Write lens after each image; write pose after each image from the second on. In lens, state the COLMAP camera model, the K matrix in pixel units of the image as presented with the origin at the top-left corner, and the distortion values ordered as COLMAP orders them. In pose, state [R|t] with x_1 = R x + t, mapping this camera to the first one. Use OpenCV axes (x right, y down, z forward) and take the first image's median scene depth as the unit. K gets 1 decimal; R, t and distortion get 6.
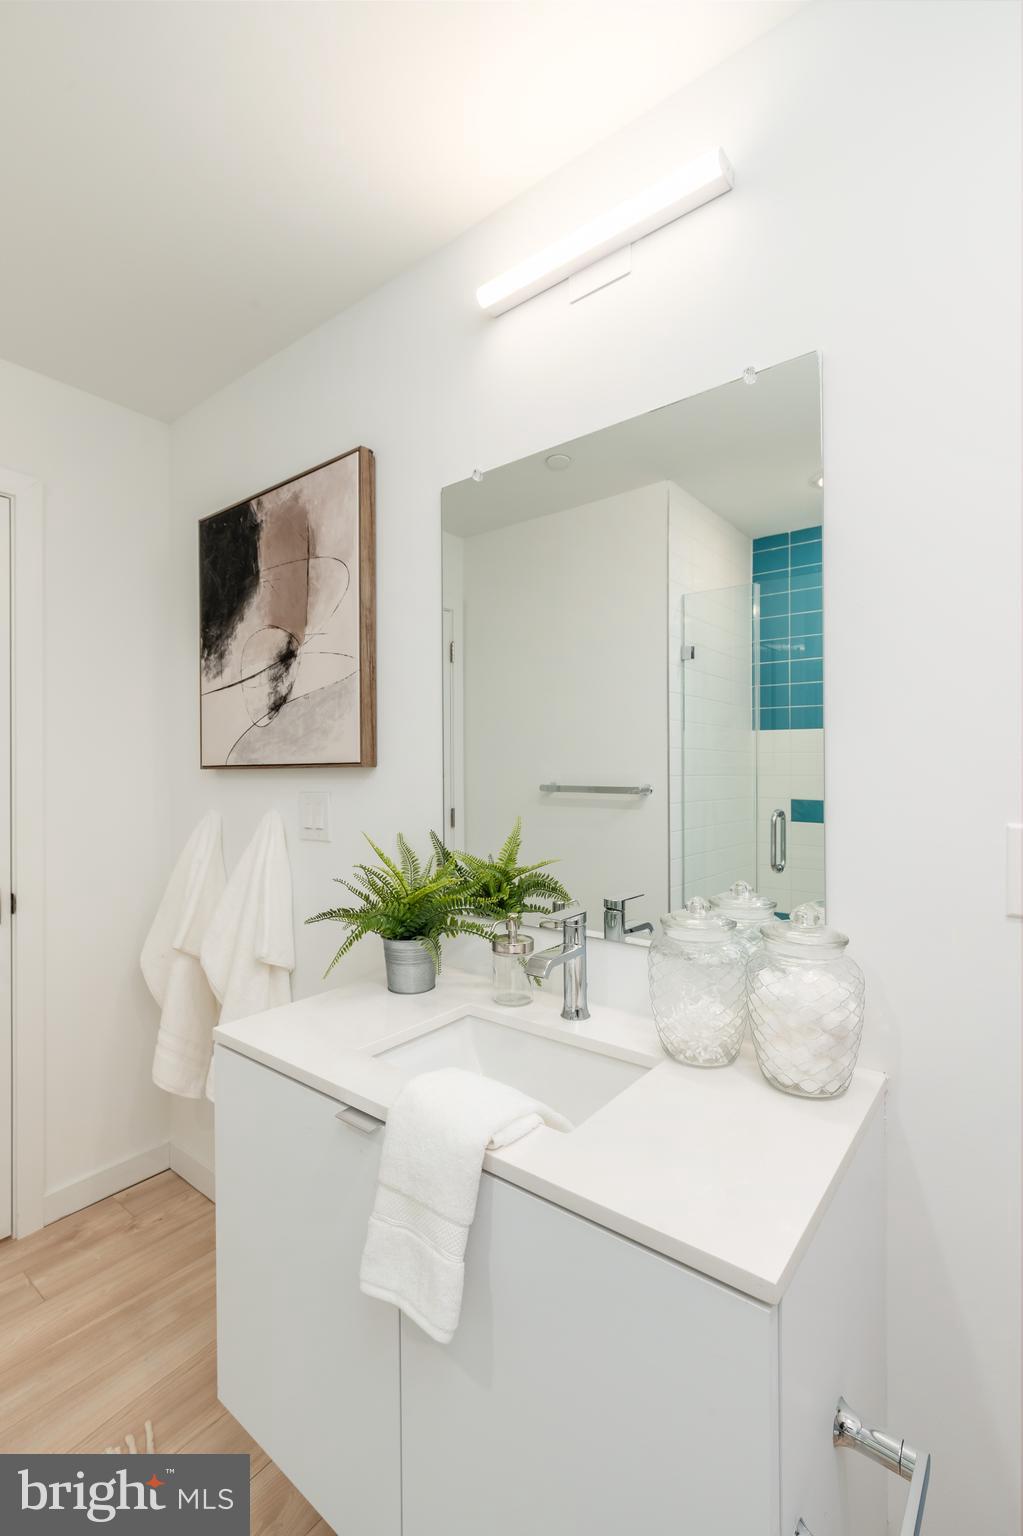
lens RADIAL K [[694.6, 0, 507.2], [0, 694.6, 770.0], [0, 0, 1]] dist [0.000683, 0.000464]
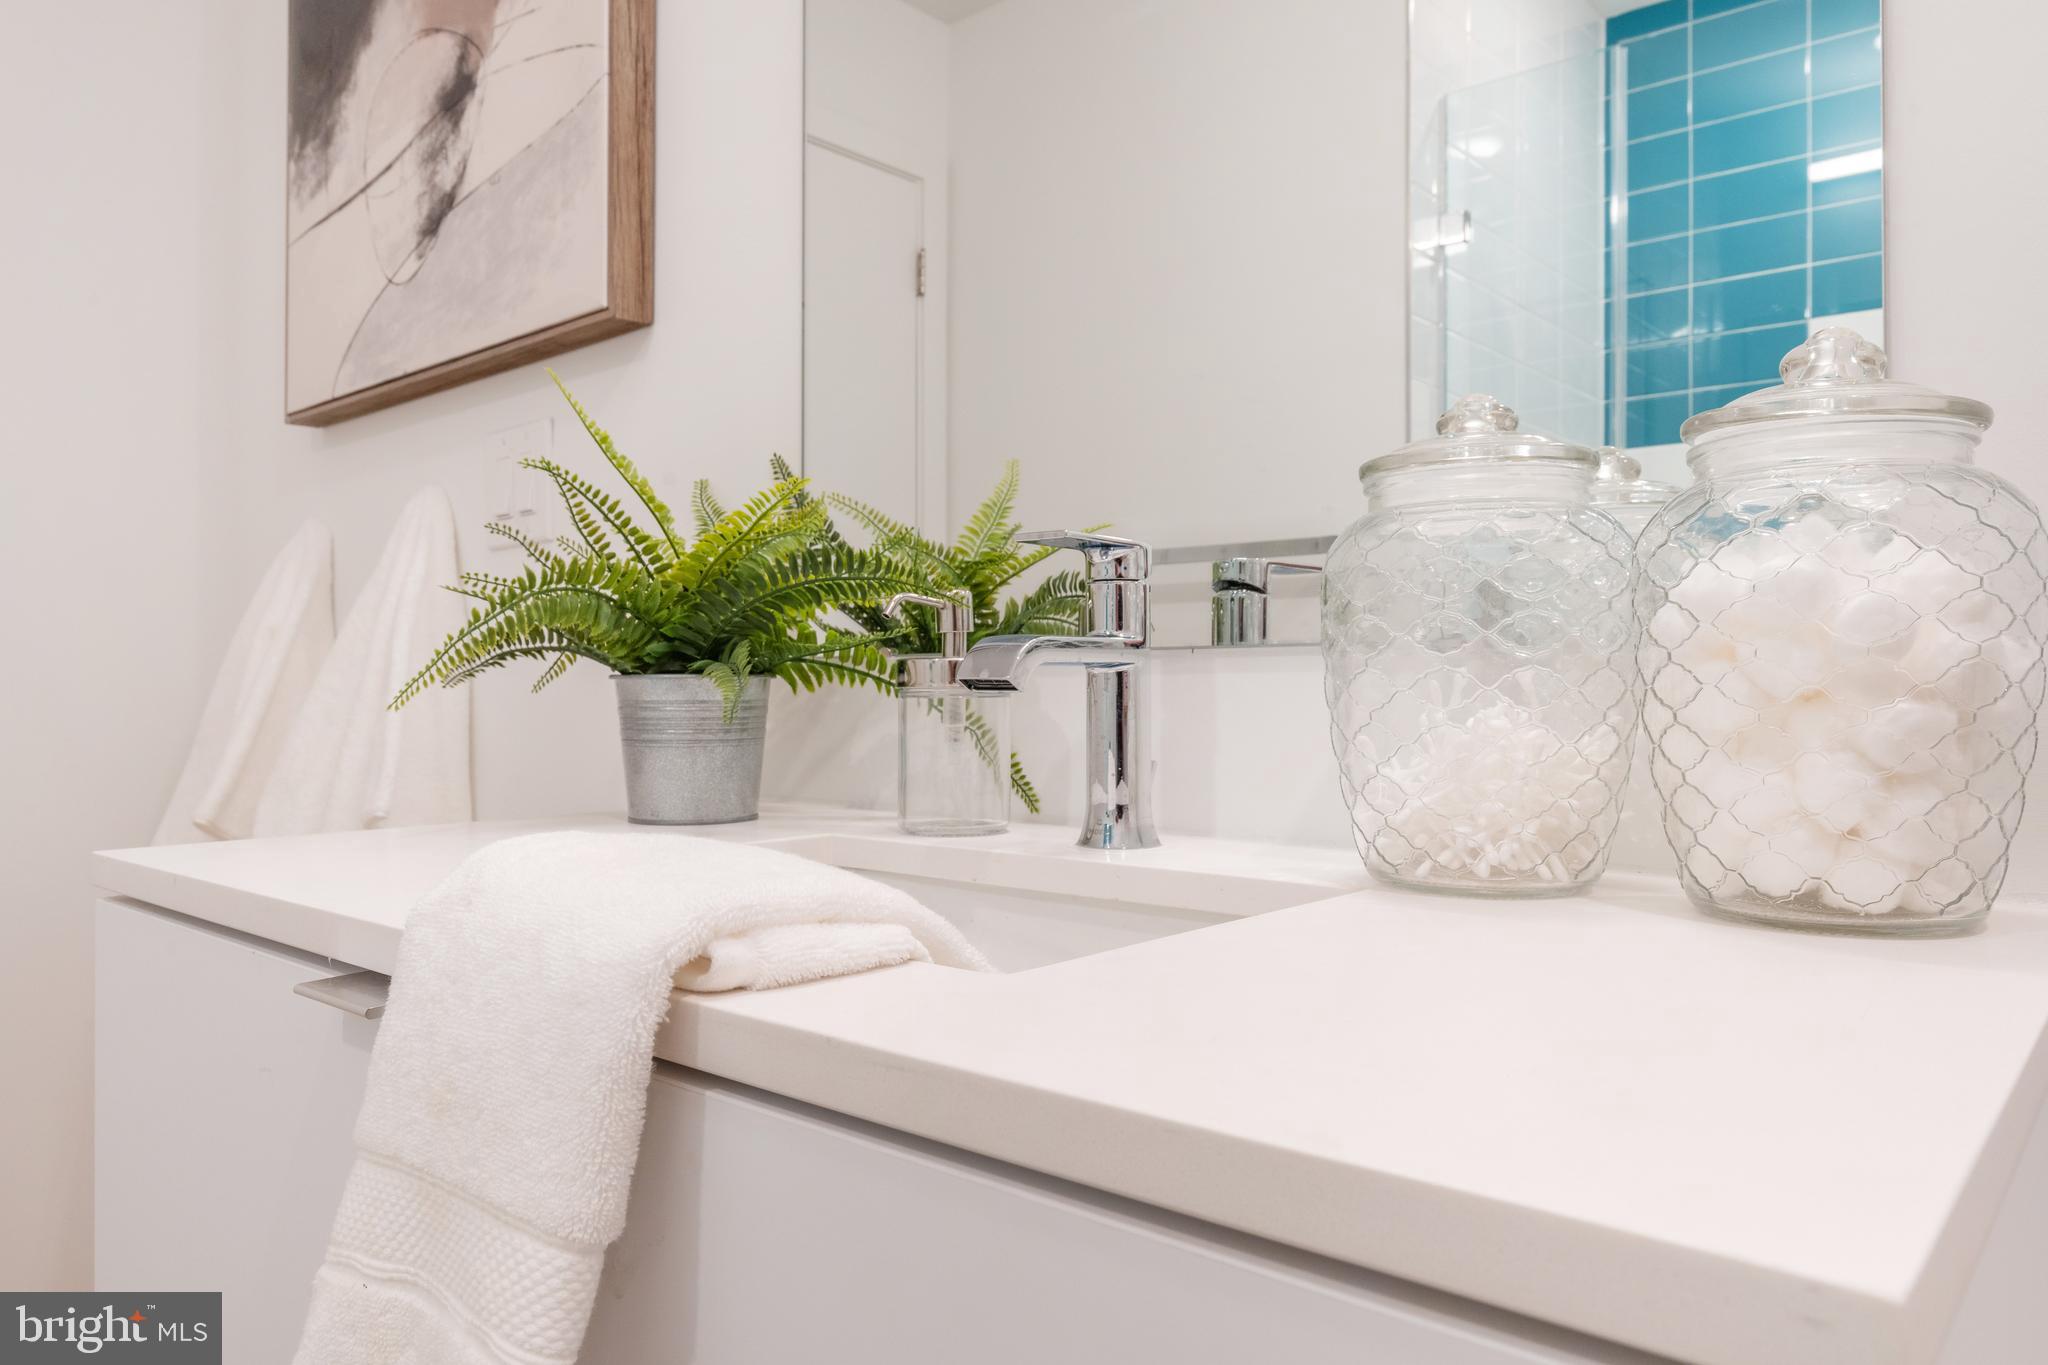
lens RADIAL K [[1395.9, 0, 1027.1], [0, 1395.9, 680.1], [0, 0, 1]] dist [-0.005045, 0.001183]
pose [[0.998801, 0.003248, -0.048841, 0.064645], [-0.004183, 0.999810, -0.019049, 0.212809], [0.048770, 0.019230, 0.998625, 0.223299]]
